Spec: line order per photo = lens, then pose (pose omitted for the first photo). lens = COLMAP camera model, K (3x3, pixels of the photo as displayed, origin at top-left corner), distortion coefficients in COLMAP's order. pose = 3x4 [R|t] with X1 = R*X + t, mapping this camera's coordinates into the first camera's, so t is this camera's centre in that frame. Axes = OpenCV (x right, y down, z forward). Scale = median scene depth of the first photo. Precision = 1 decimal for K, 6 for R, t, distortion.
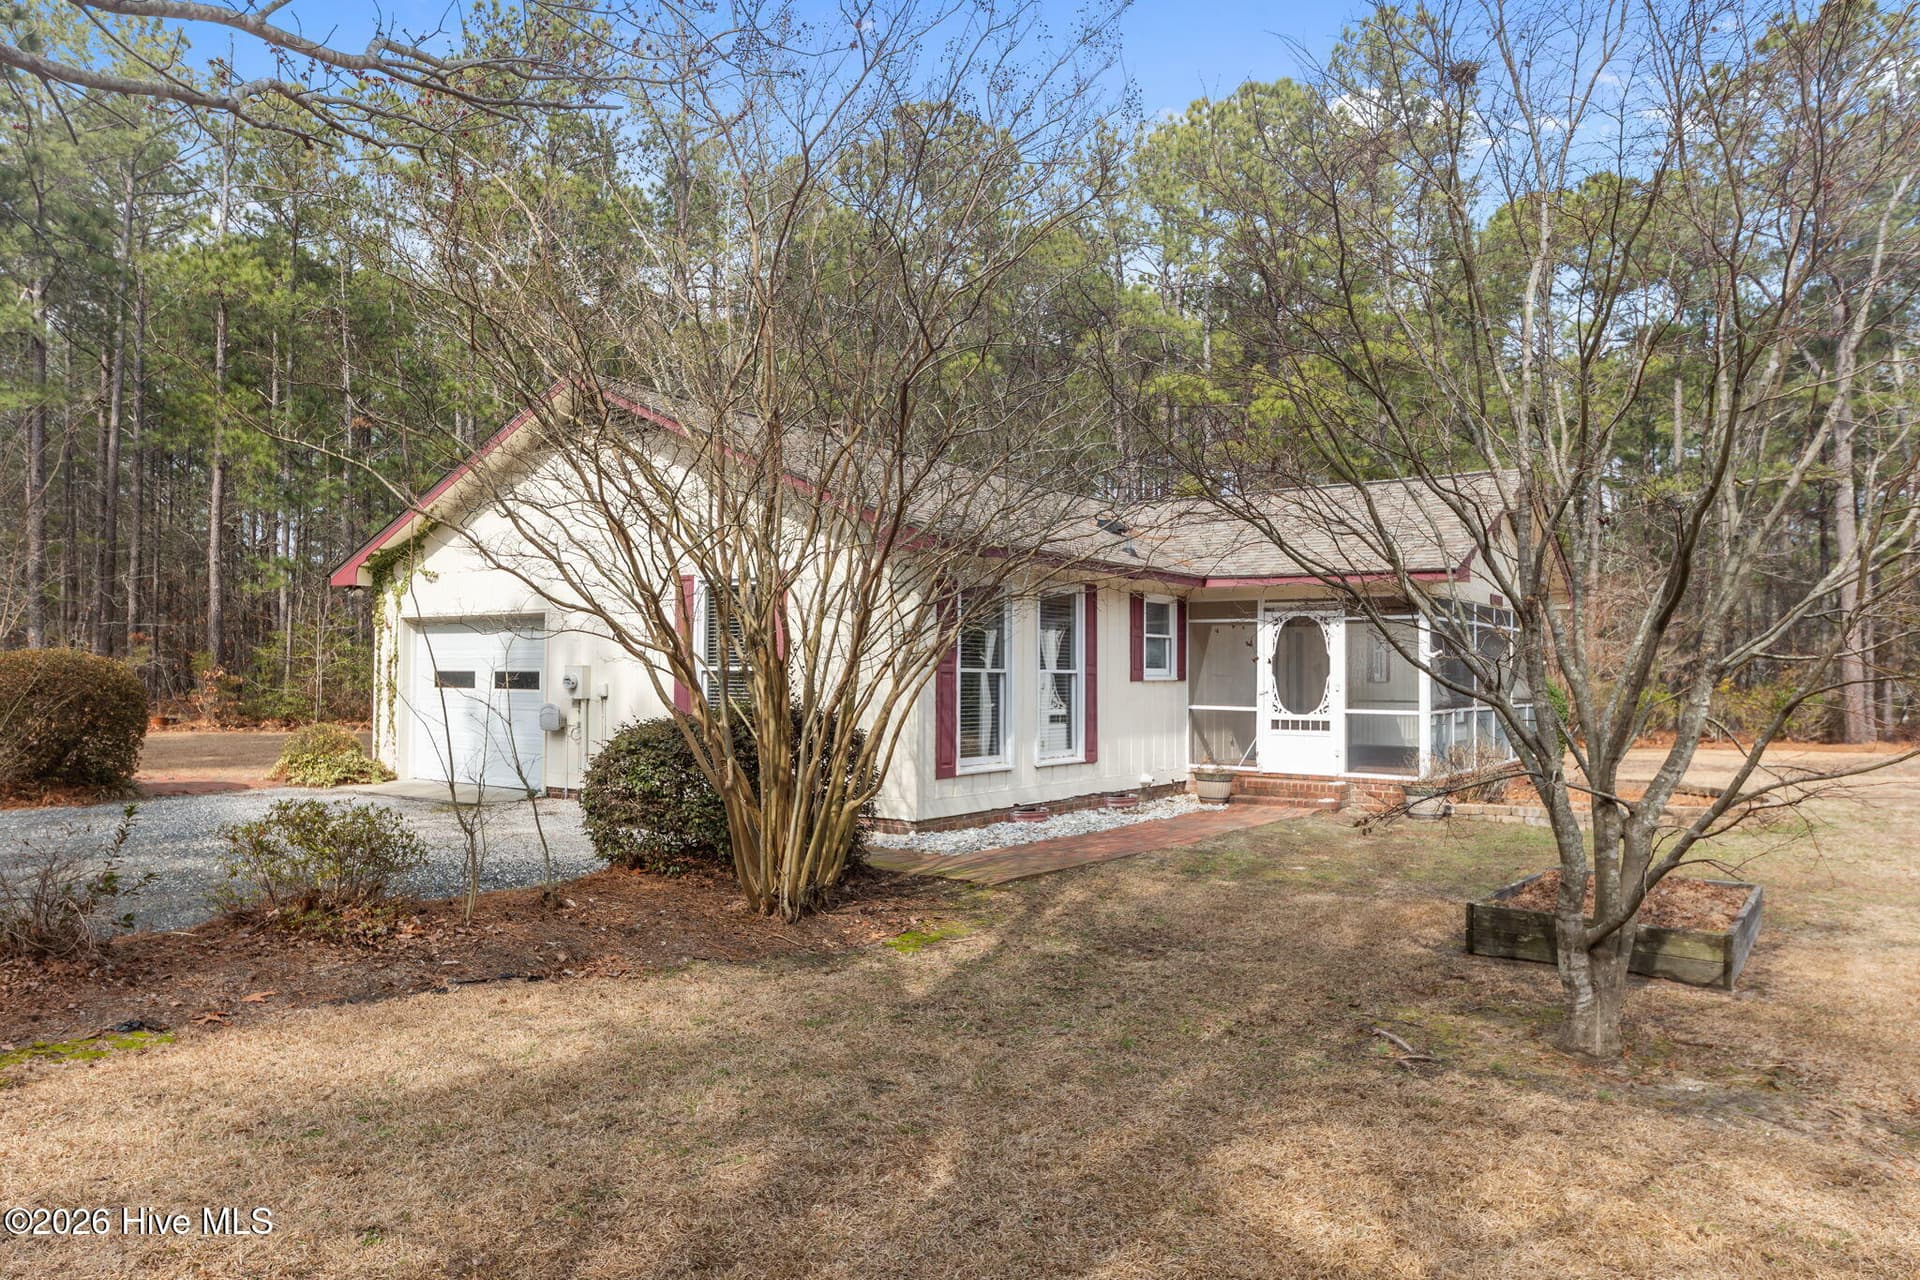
lens RADIAL K [[1270.4, 0, 960.0], [0, 1270.4, 640.0], [0, 0, 1]] dist [0.000729, -0.000207]
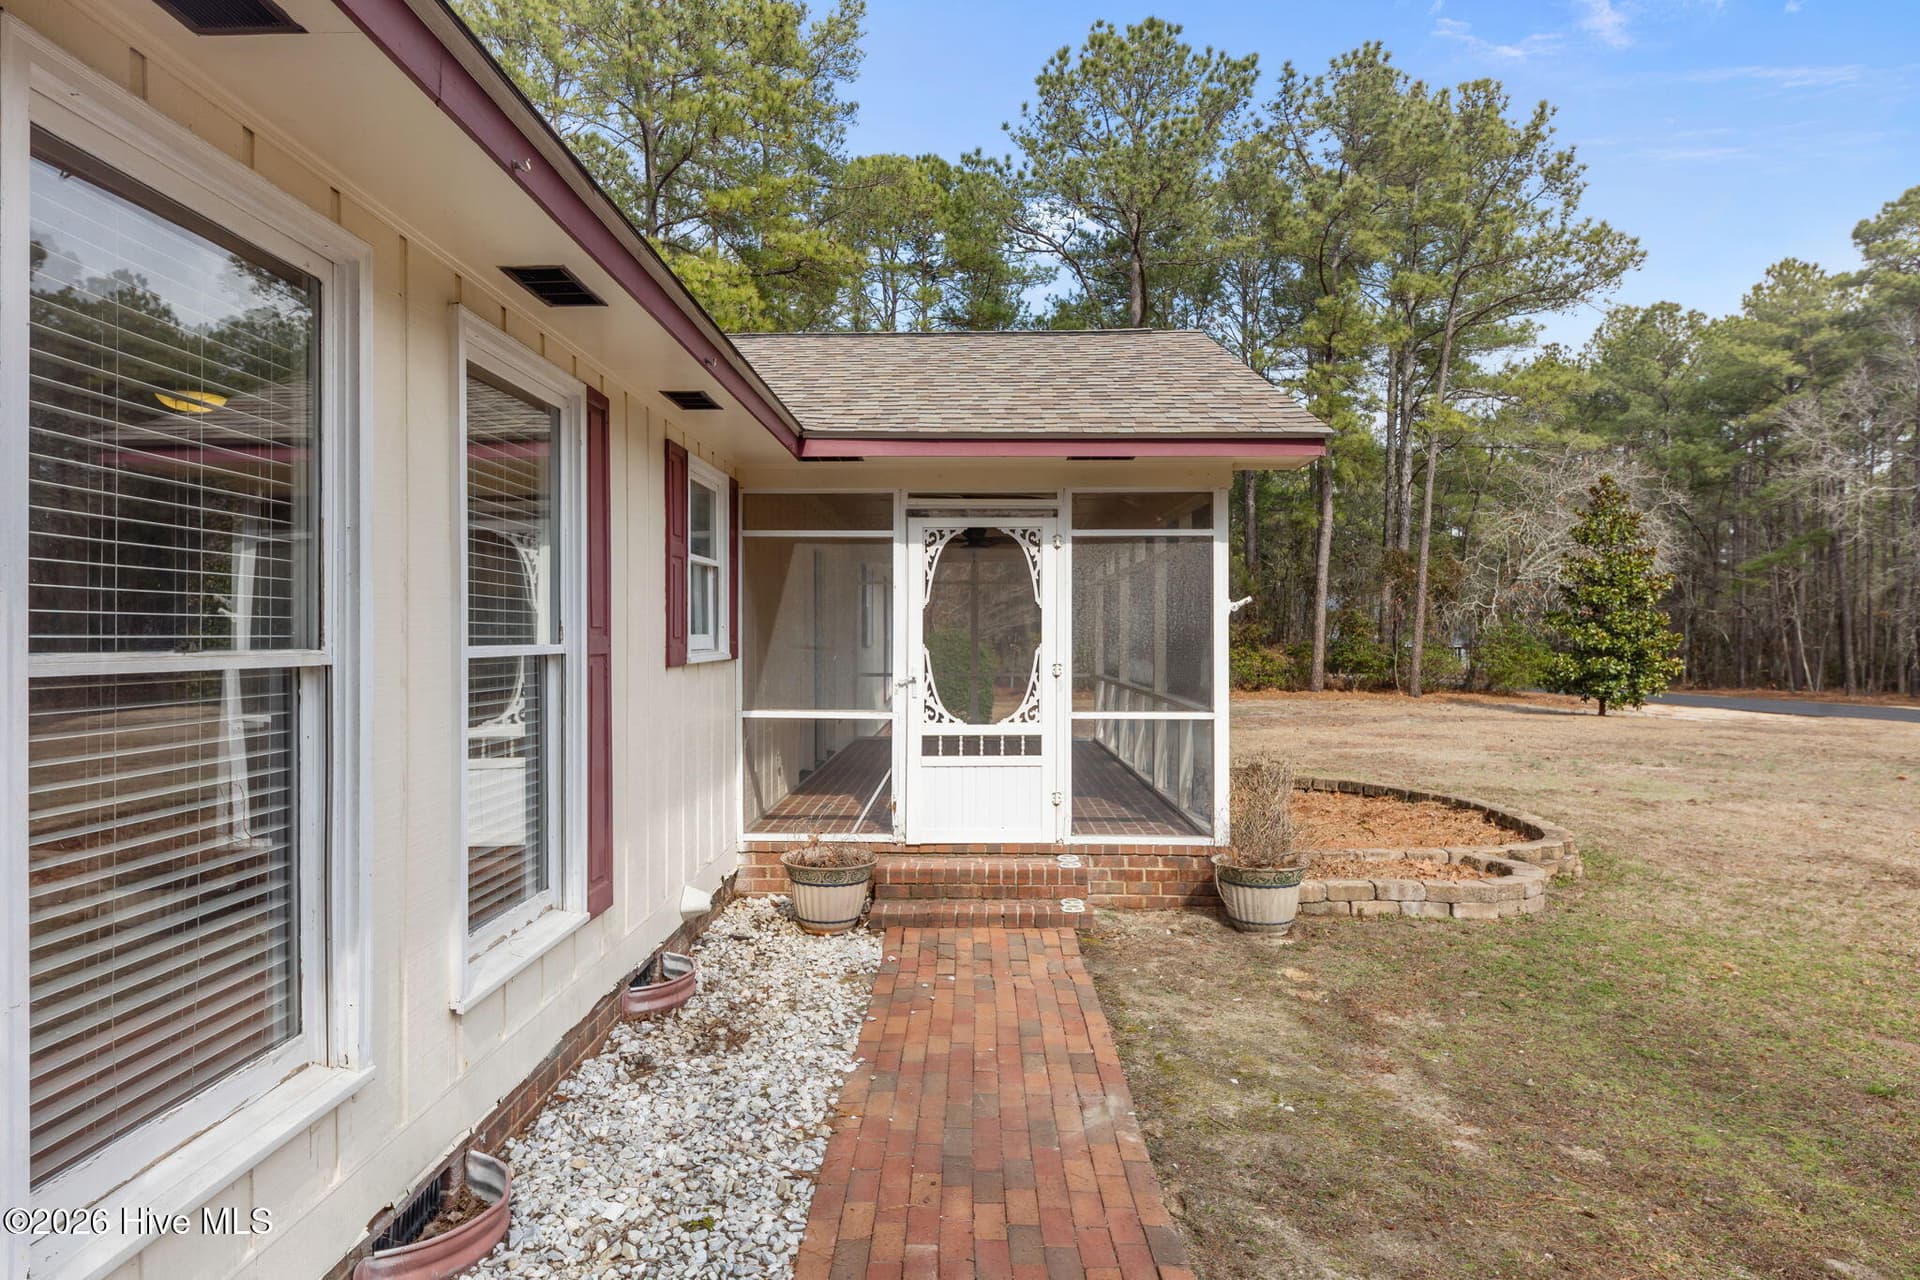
lens RADIAL K [[1089.2, 0, 933.8], [0, 1089.2, 638.8], [0, 0, 1]] dist [0.006000, 0.000216]
pose [[0.835534, -0.009206, 0.549362, 0.017010], [-0.009755, 0.999454, 0.031584, 0.011750], [-0.549352, -0.031748, 0.834988, 0.659647]]
